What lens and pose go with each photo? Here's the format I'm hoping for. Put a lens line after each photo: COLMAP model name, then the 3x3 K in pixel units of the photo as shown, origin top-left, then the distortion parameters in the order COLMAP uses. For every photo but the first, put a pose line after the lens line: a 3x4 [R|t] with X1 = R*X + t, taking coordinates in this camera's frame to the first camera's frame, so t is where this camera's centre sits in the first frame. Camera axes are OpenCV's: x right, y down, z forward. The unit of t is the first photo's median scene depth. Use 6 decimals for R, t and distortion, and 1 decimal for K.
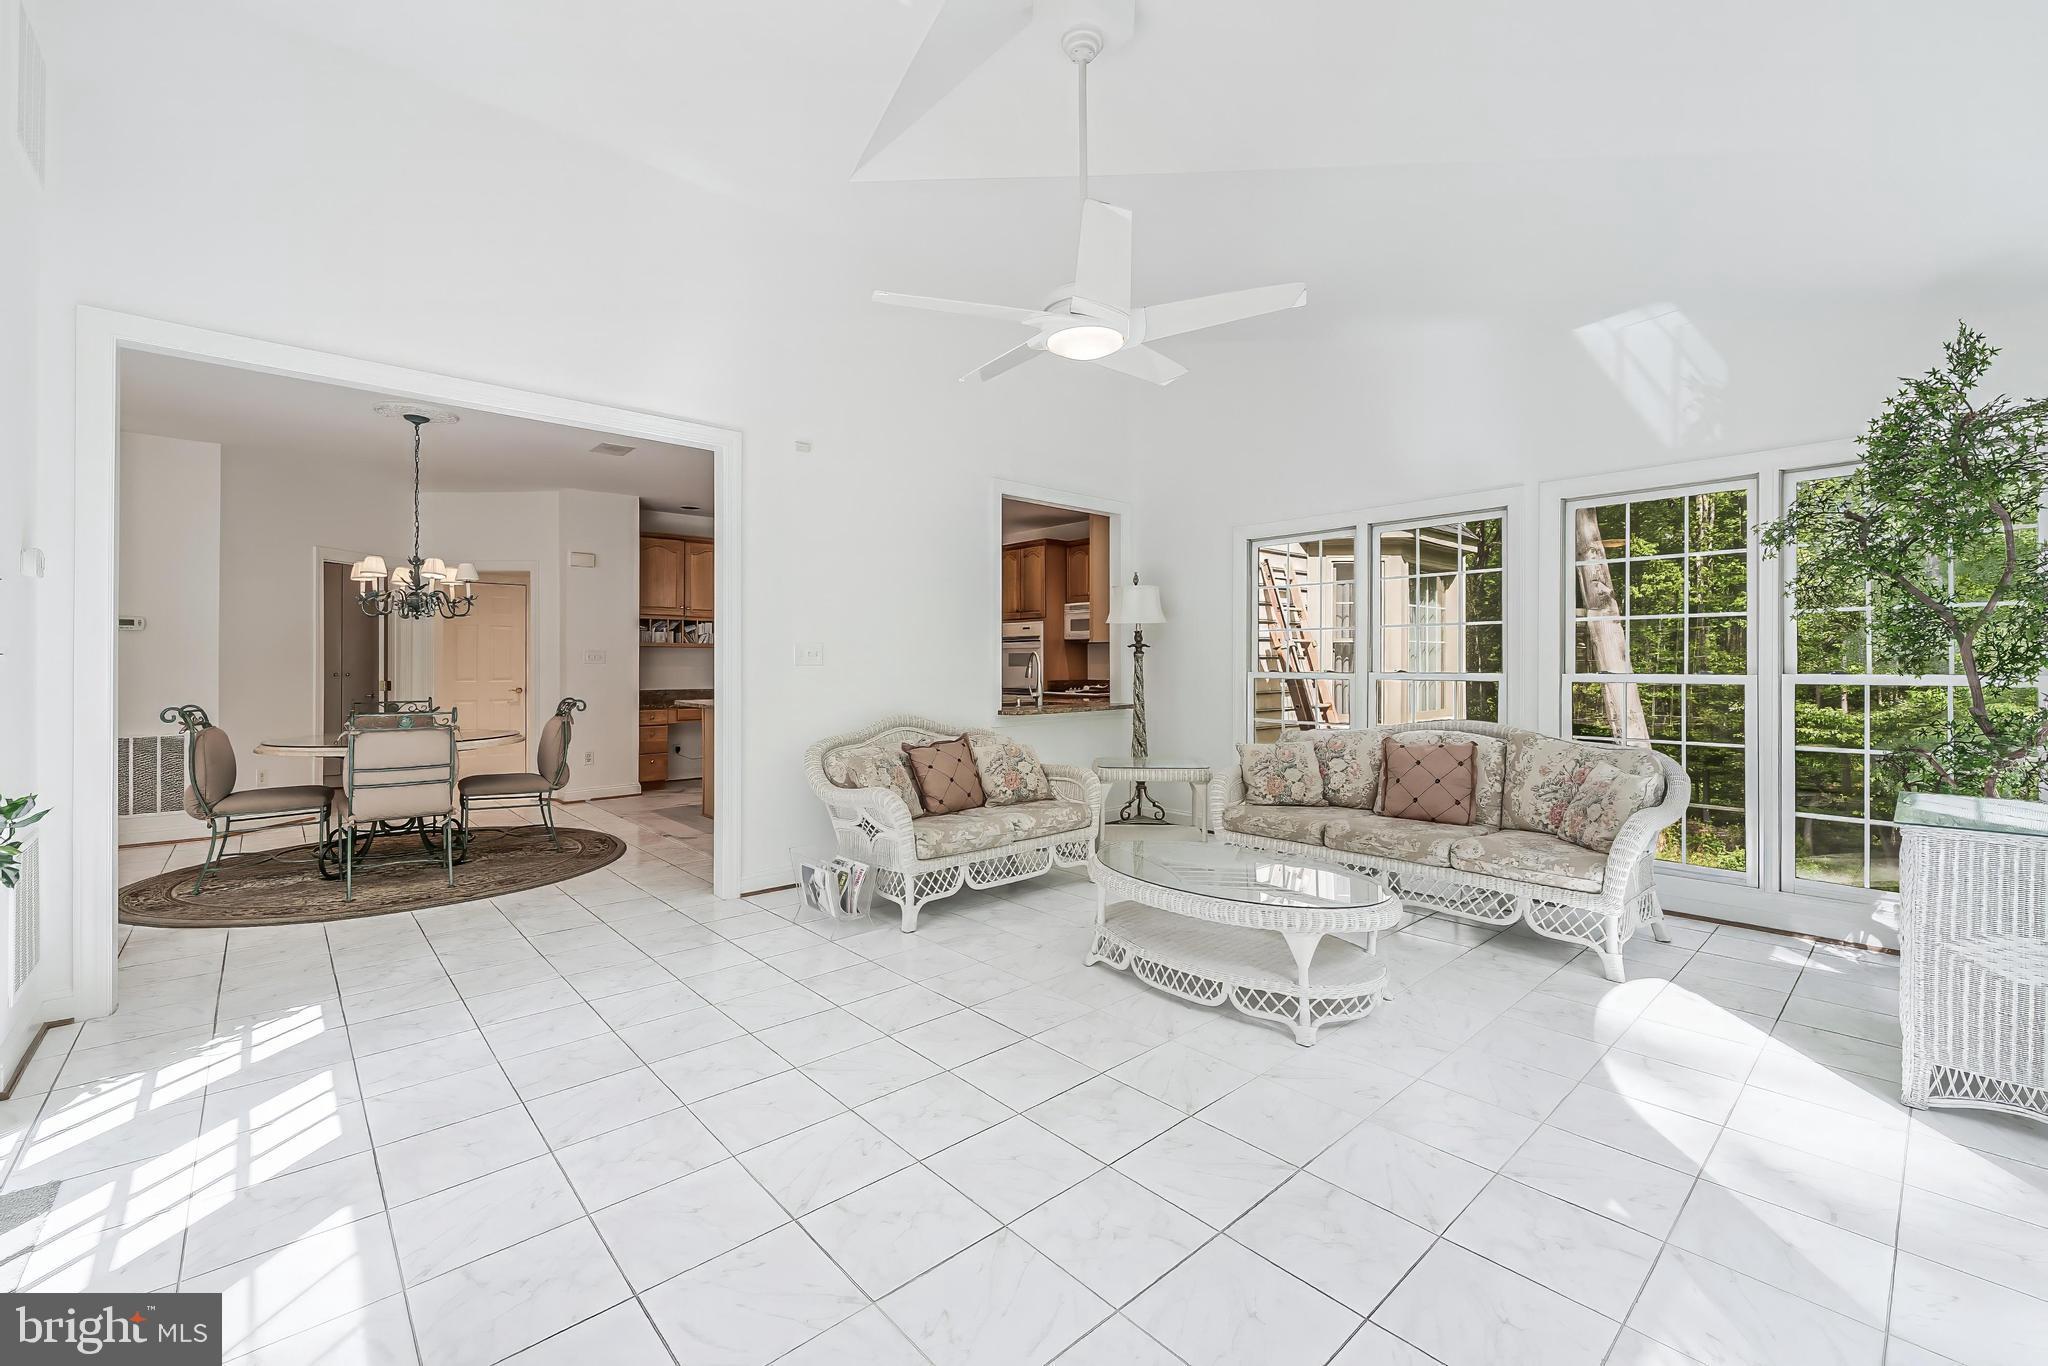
lens RADIAL K [[840.5, 0, 1035.3], [0, 840.5, 669.1], [0, 0, 1]] dist [0.000649, 0.000080]
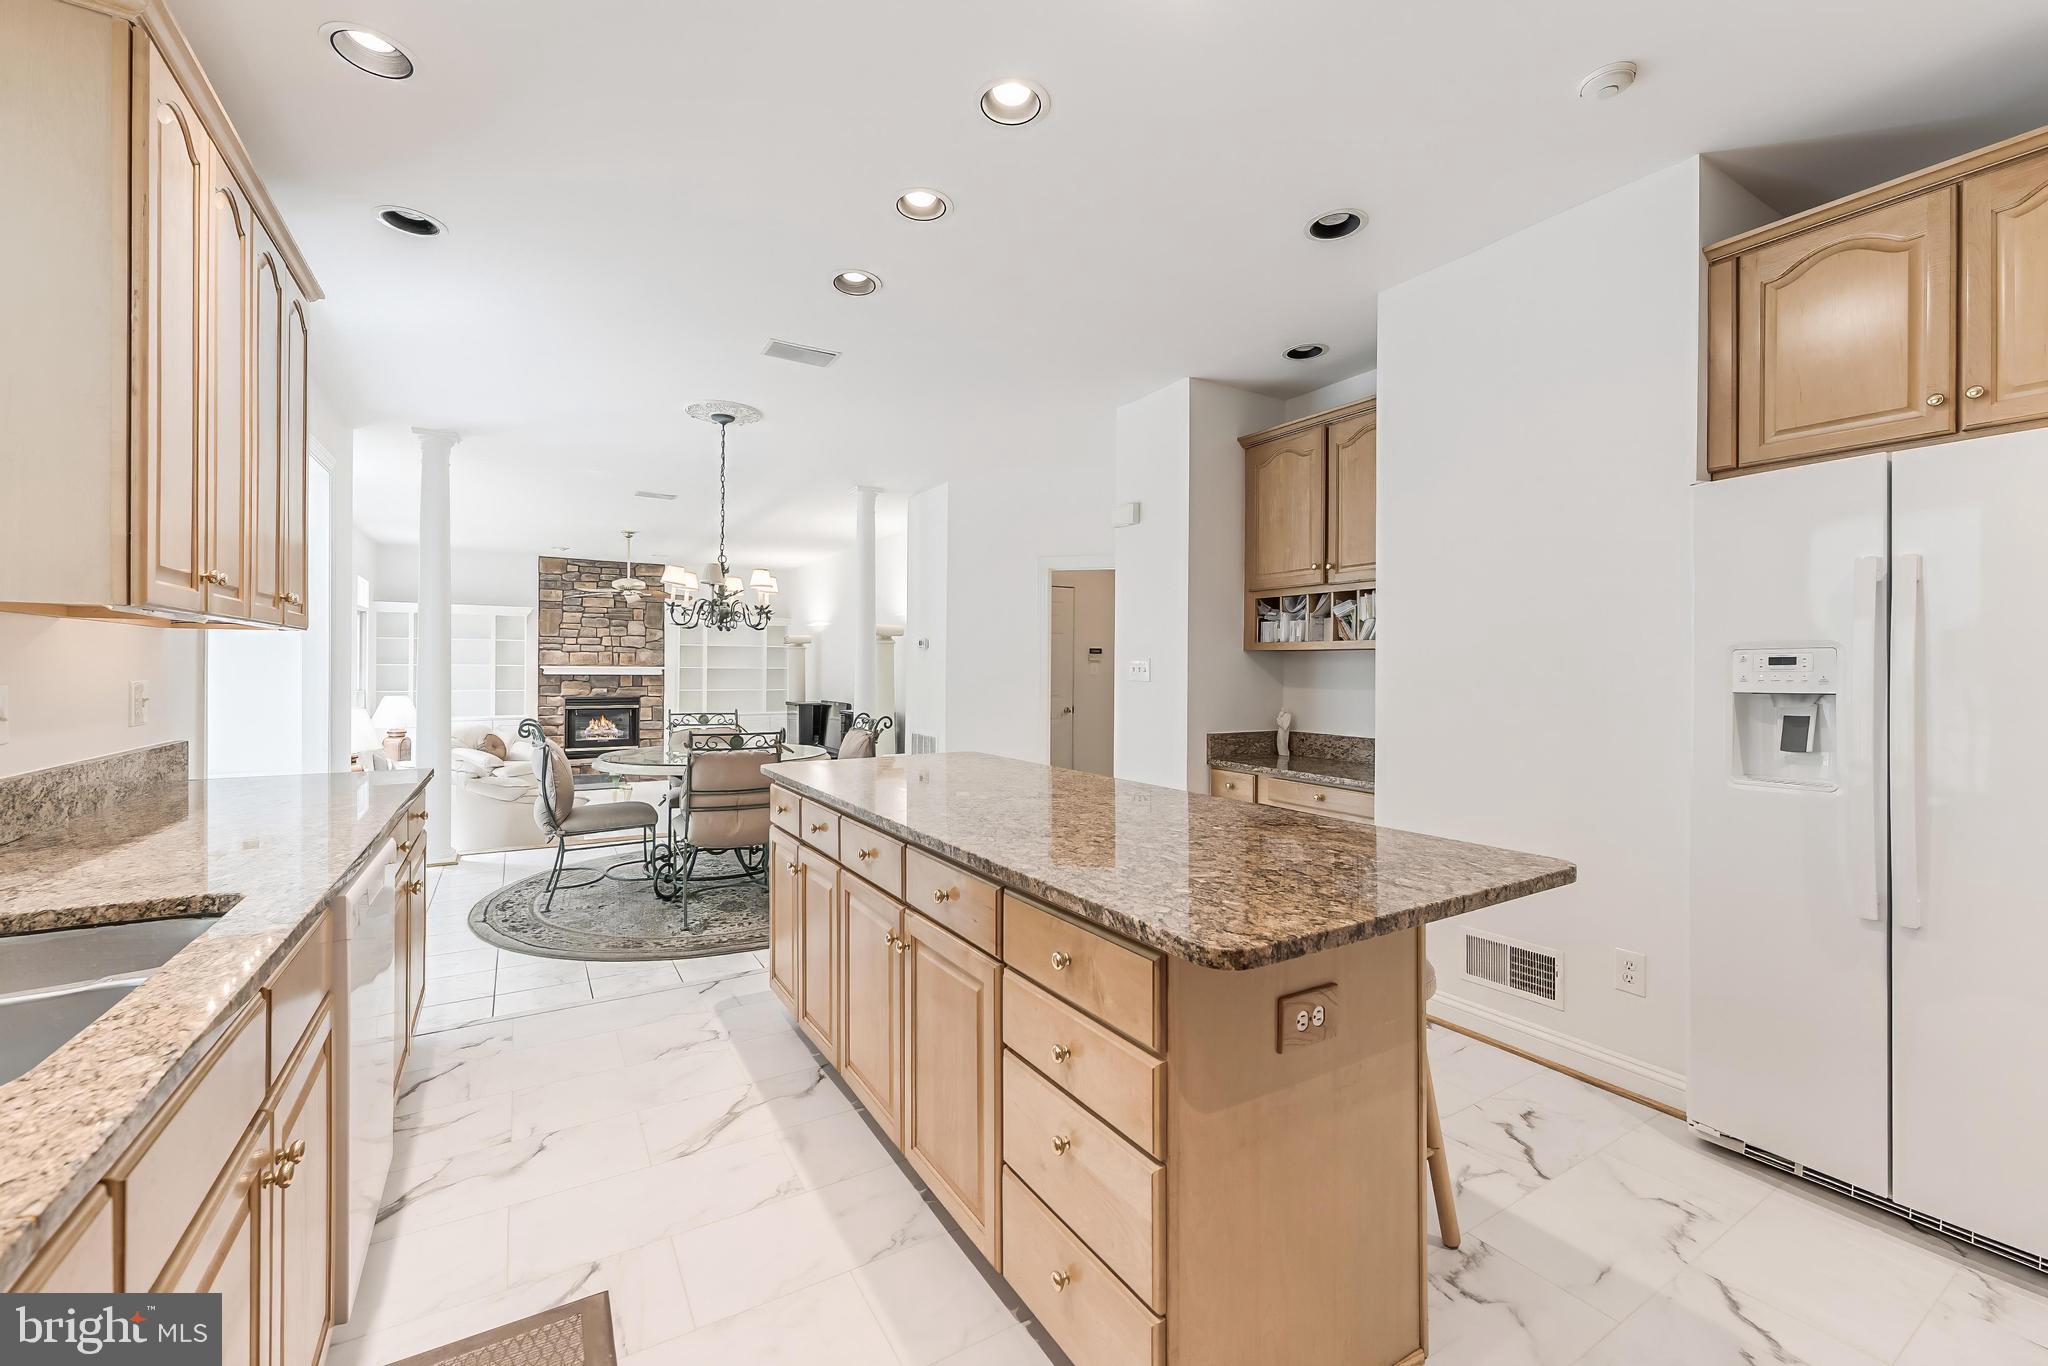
lens RADIAL K [[827.7, 0, 1027.5], [0, 827.7, 673.3], [0, 0, 1]] dist [0.008247, 0.000060]
pose [[-0.193850, 0.001344, -0.981030, 0.131981], [-0.012638, 0.999913, 0.003867, -0.022018], [0.980950, 0.013148, -0.193816, 1.661524]]
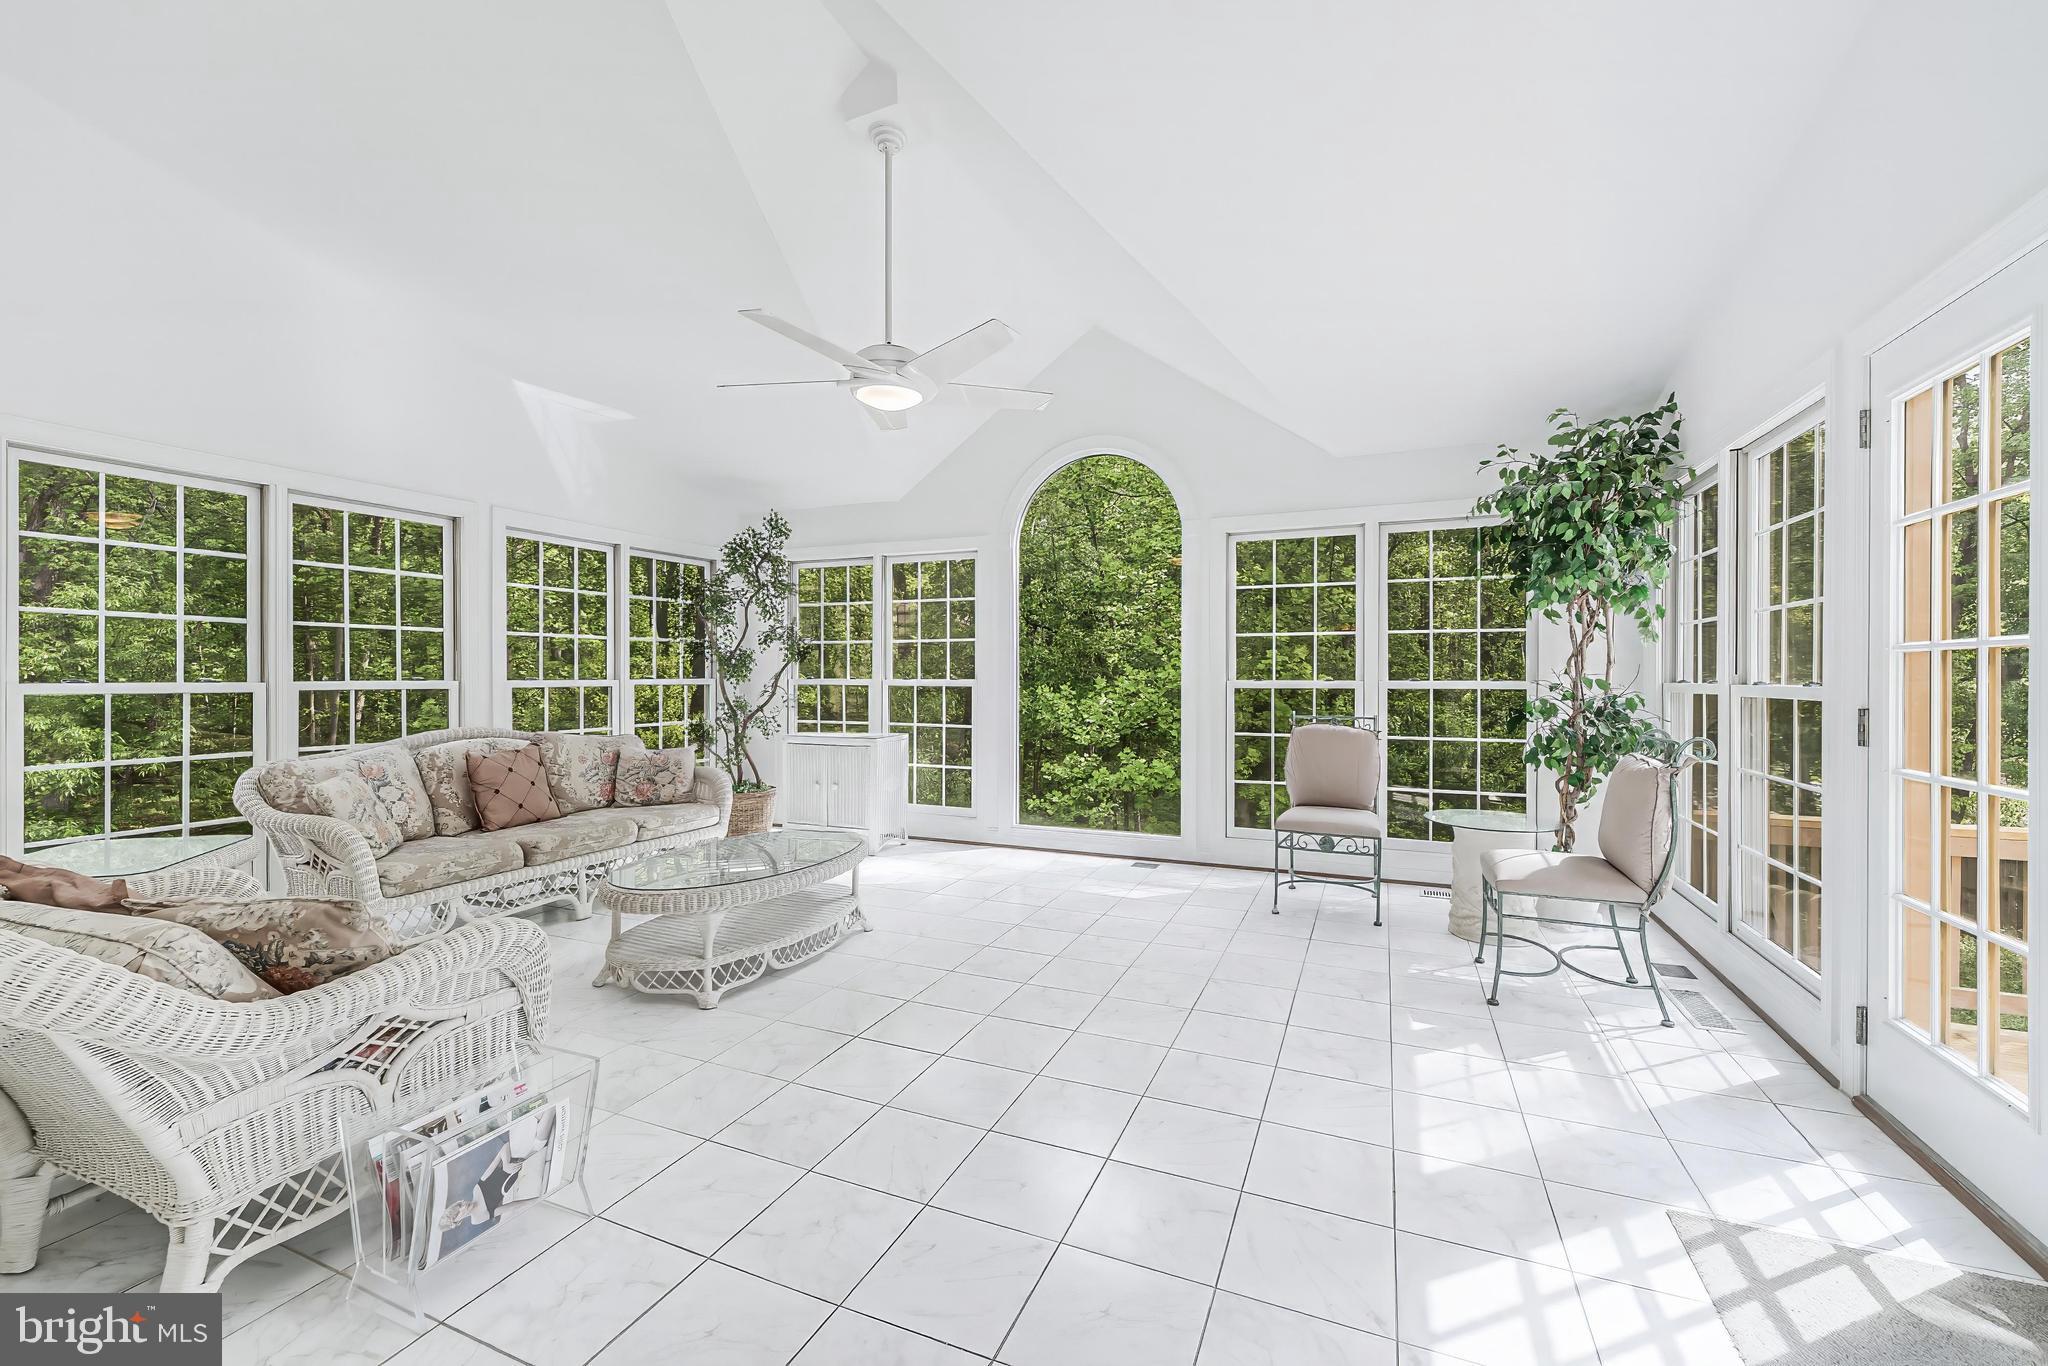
lens RADIAL K [[834.0, 0, 1024.0], [0, 834.0, 683.0], [0, 0, 1]] dist [-0.000569, -0.000102]
pose [[-0.402500, -0.009400, 0.915372, -0.629925], [0.002864, 0.999929, 0.011527, -0.001677], [-0.915415, 0.007261, -0.402445, 0.754152]]
